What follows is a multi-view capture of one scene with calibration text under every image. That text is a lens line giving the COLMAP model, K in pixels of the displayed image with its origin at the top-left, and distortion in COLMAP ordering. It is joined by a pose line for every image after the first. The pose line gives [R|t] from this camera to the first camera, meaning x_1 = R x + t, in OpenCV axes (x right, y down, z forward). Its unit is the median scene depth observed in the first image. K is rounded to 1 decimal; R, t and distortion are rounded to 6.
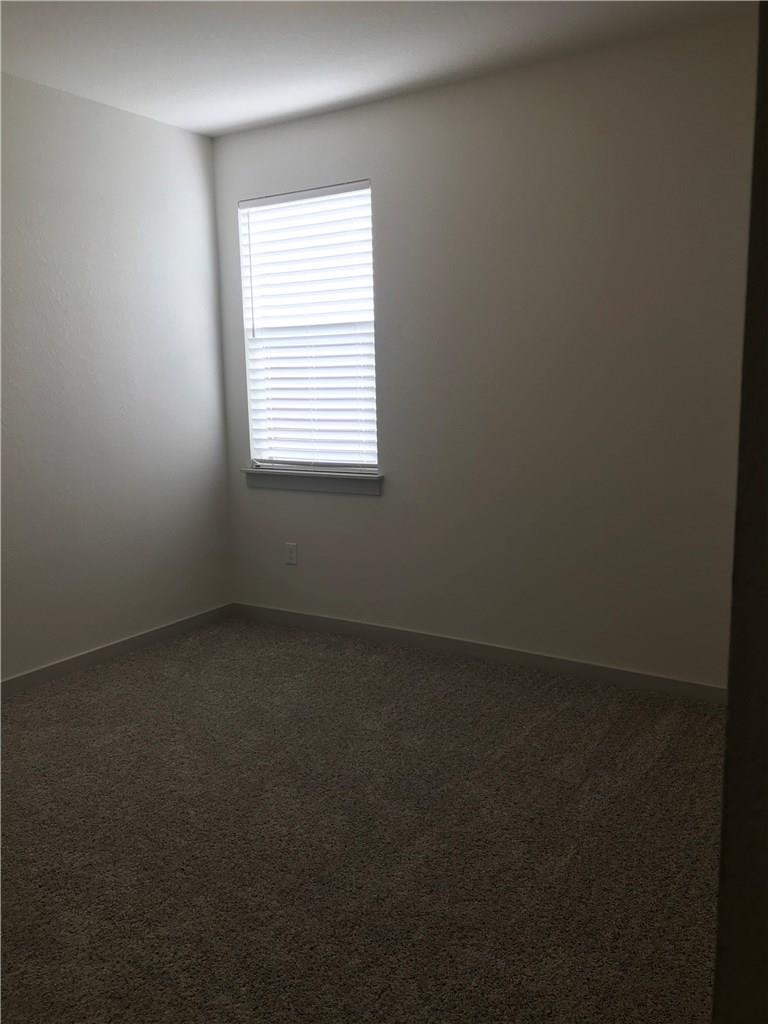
lens RADIAL K [[838.7, 0, 386.0], [0, 838.7, 513.4], [0, 0, 1]] dist [0.036807, -0.051362]
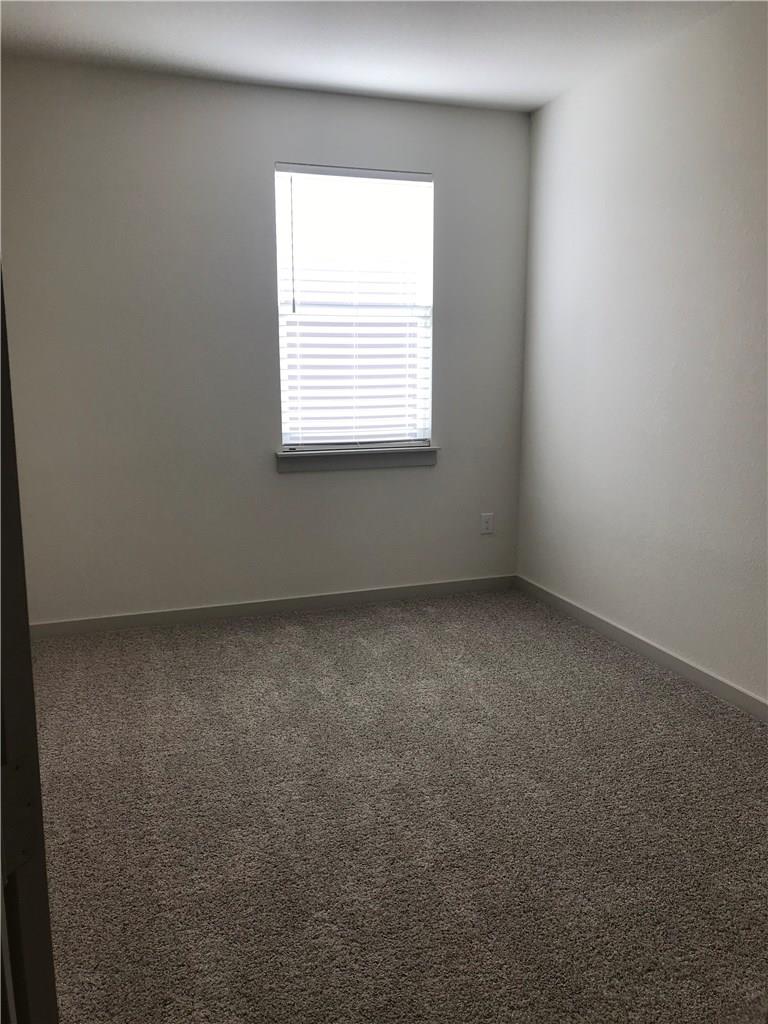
lens RADIAL K [[838.7, 0, 383.3], [0, 838.7, 506.5], [0, 0, 1]] dist [0.036807, -0.051362]
pose [[0.615128, -0.127693, 0.778018, -0.900809], [0.087457, 0.991759, 0.093627, -0.076734], [-0.783562, 0.010451, 0.621226, 0.365180]]
